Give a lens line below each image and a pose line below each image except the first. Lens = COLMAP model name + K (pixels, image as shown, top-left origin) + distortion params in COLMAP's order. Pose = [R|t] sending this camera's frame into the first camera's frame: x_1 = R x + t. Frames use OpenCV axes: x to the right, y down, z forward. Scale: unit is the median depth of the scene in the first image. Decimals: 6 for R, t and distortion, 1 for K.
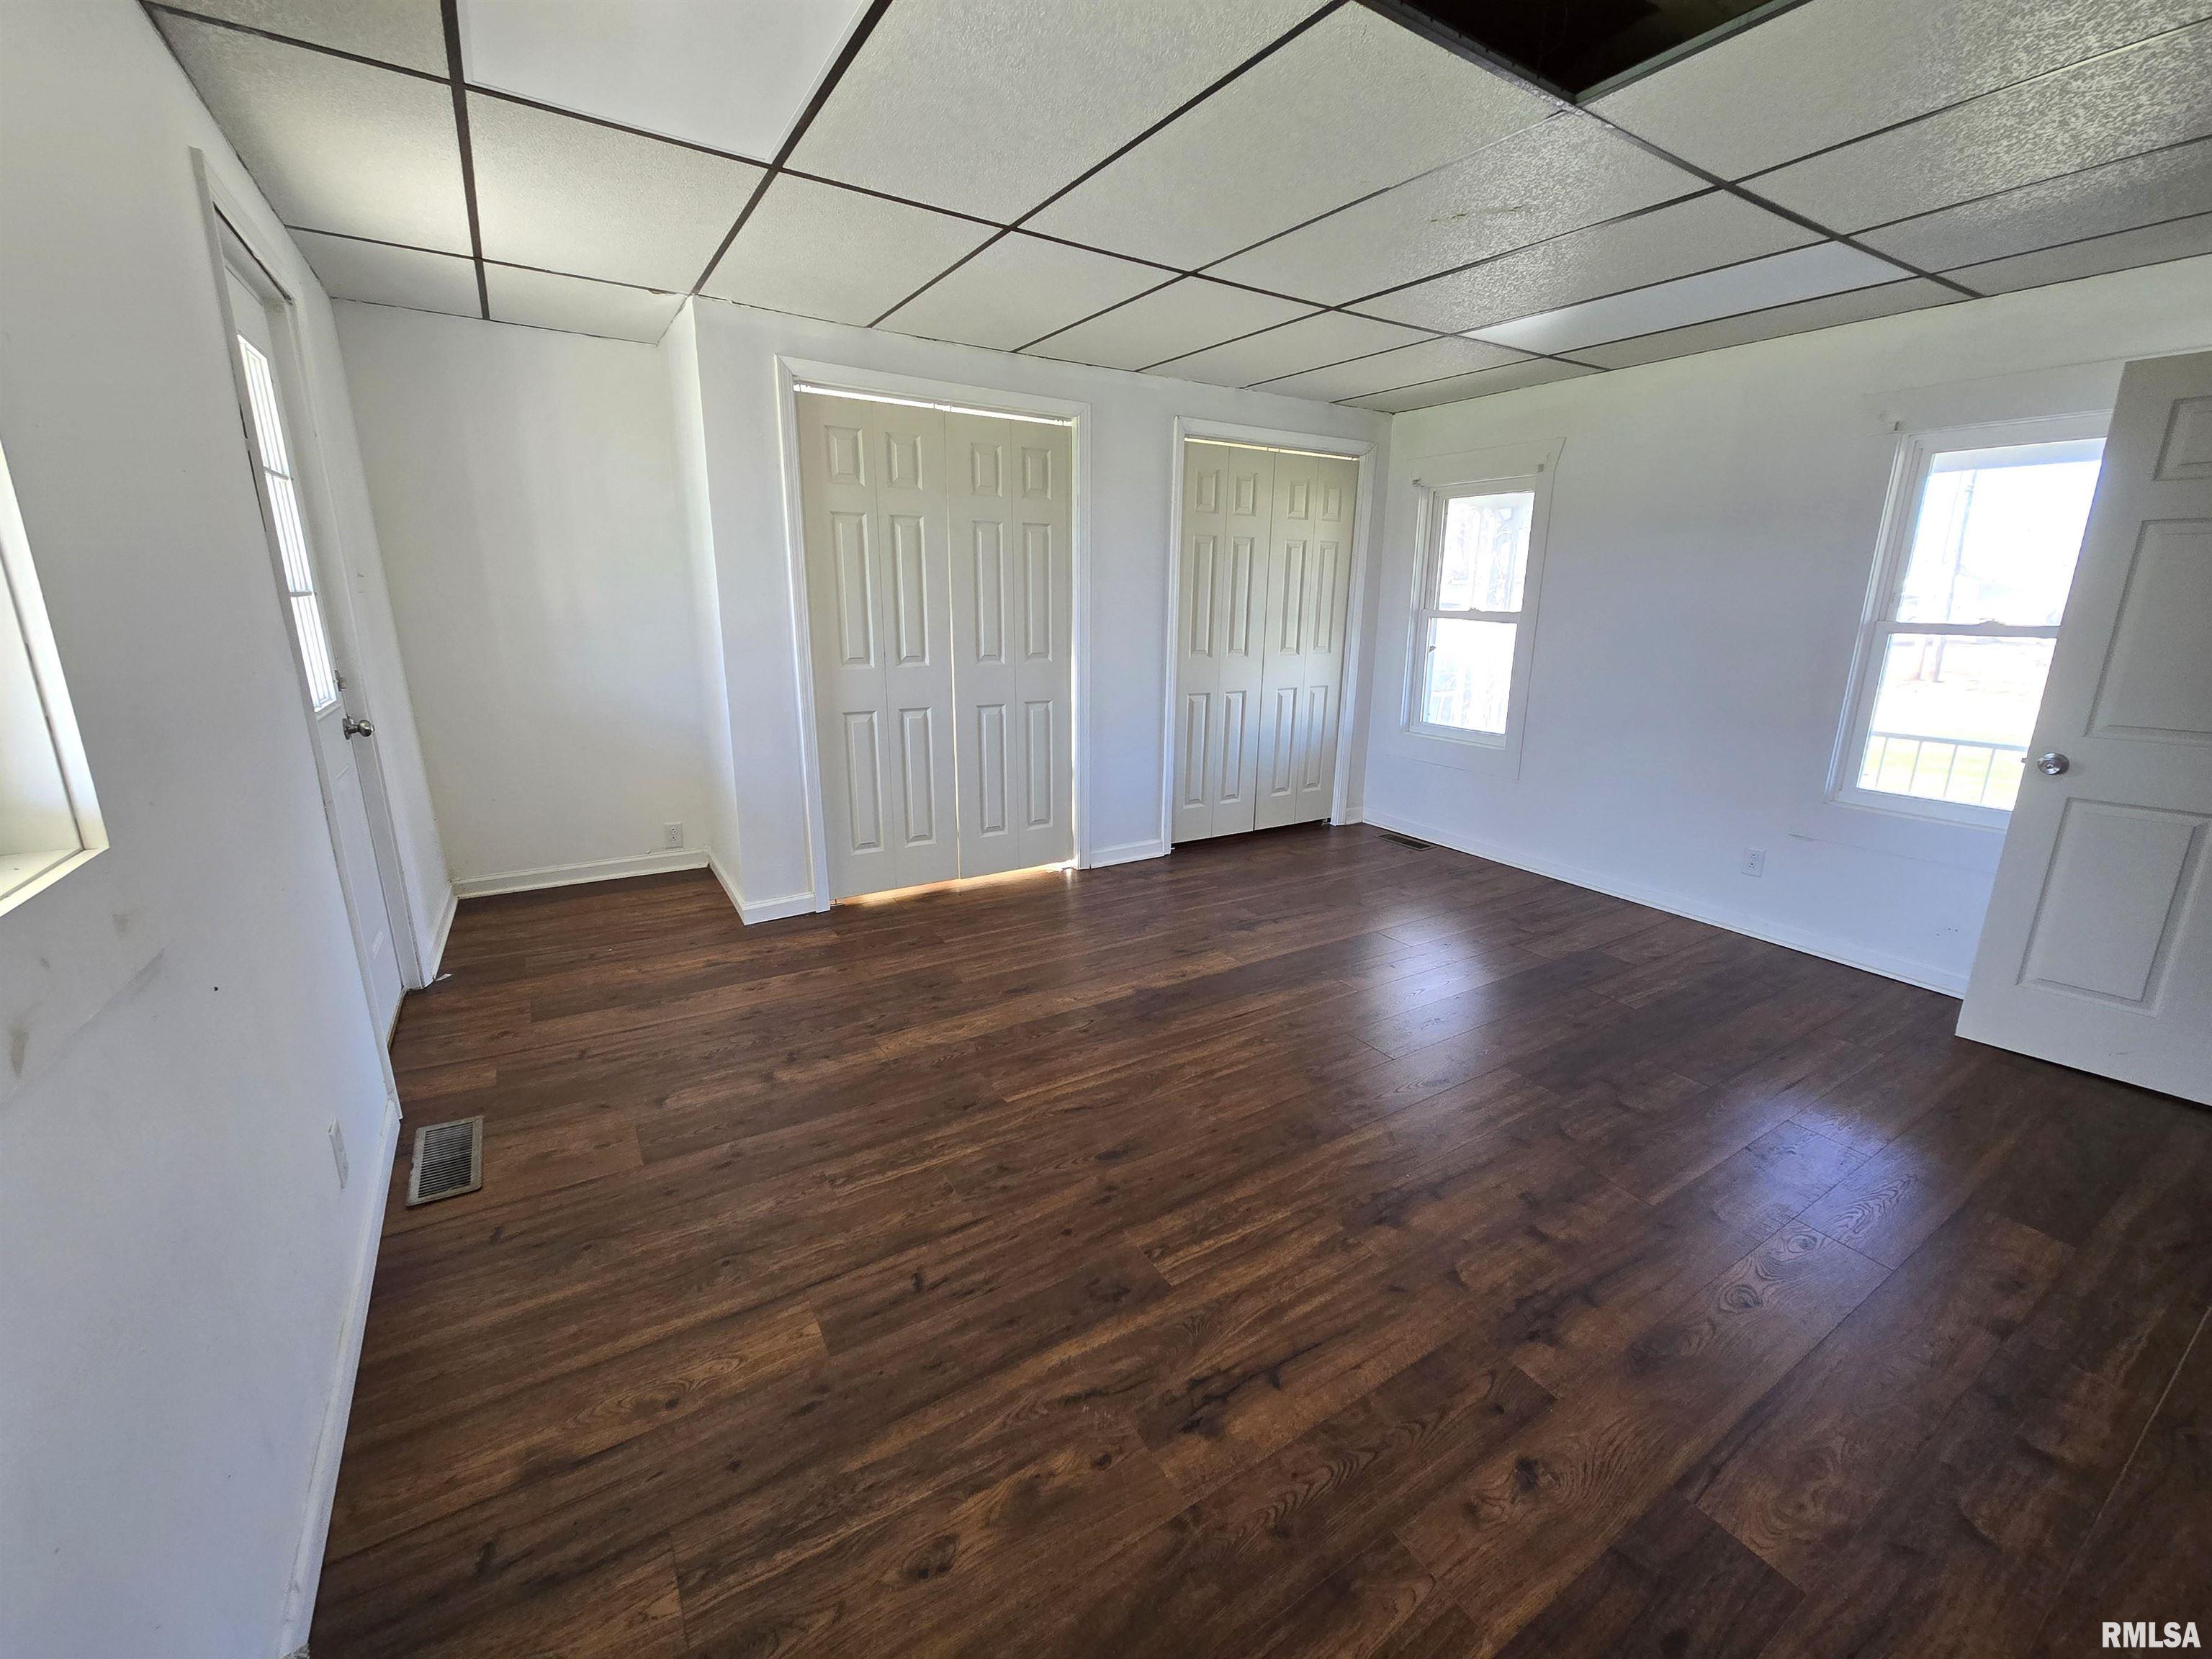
lens RADIAL K [[928.3, 0, 1094.8], [0, 928.3, 833.5], [0, 0, 1]] dist [0.001204, 0.000079]
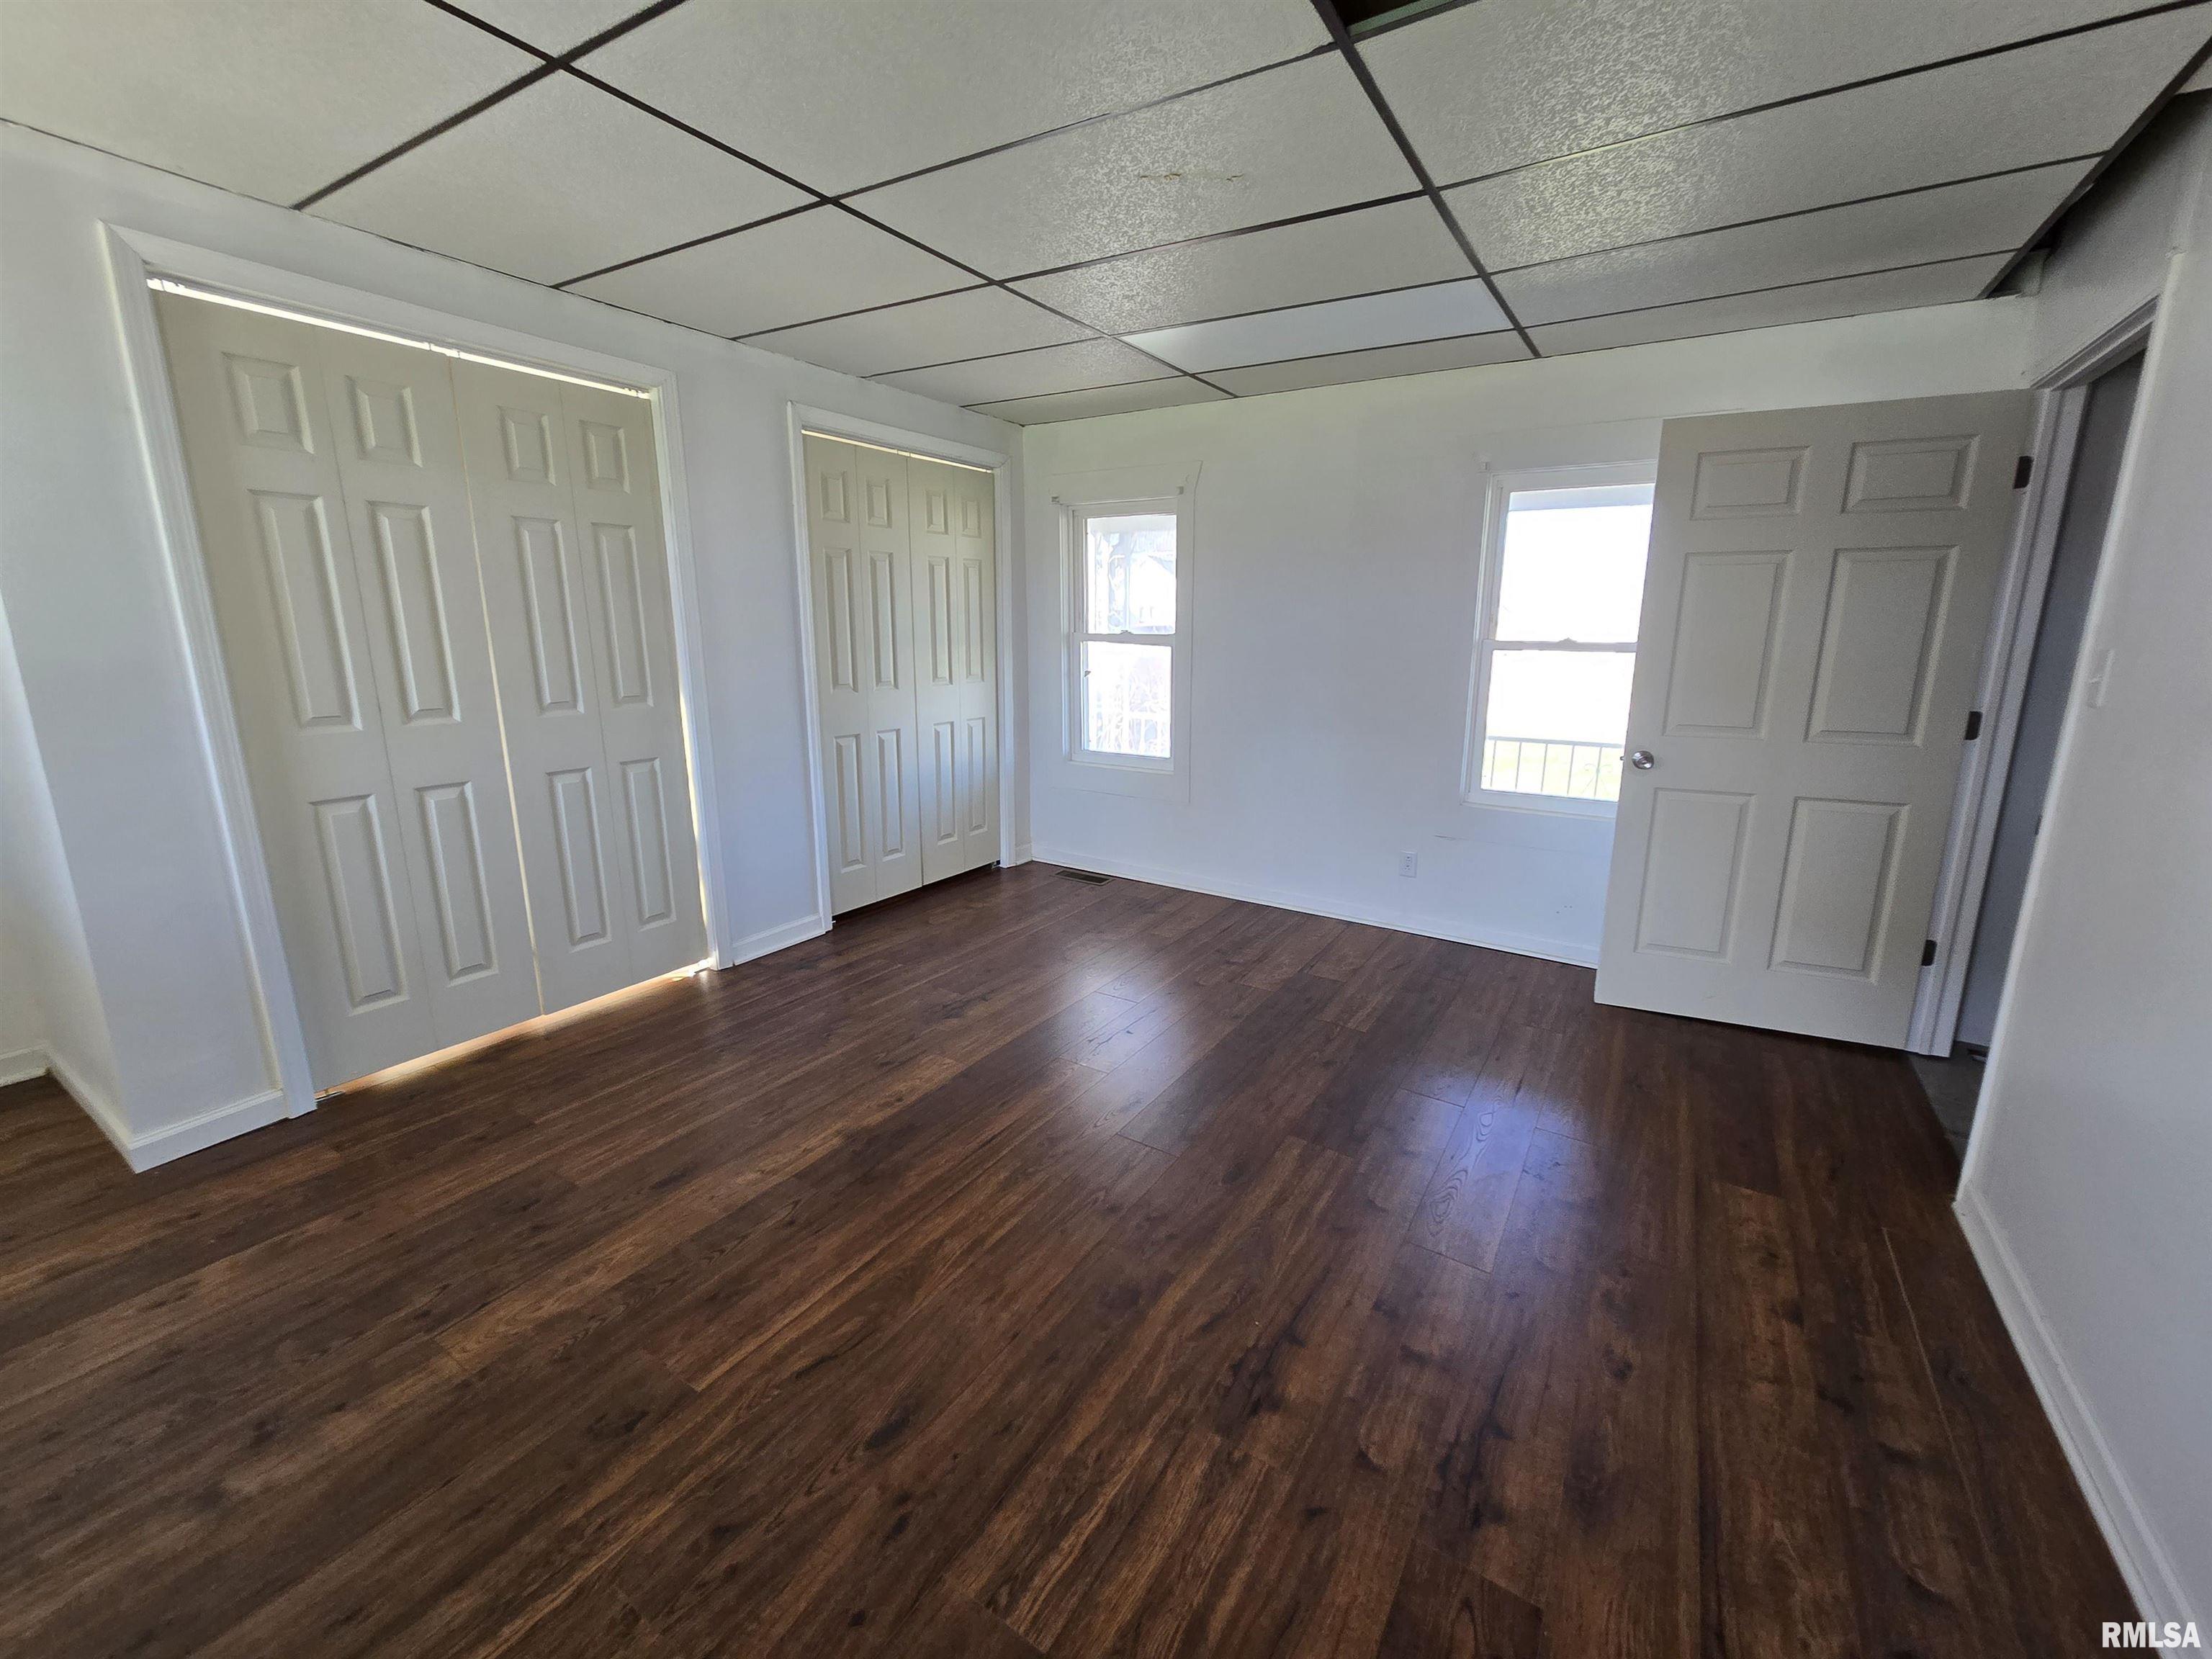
lens RADIAL K [[911.0, 0, 1103.0], [0, 911.0, 820.5], [0, 0, 1]] dist [0.002088, 0.000384]
pose [[0.895275, -0.100135, 0.434114, -0.057308], [0.114579, 0.993388, -0.007157, -0.052142], [-0.430527, 0.056148, 0.900830, 0.203475]]
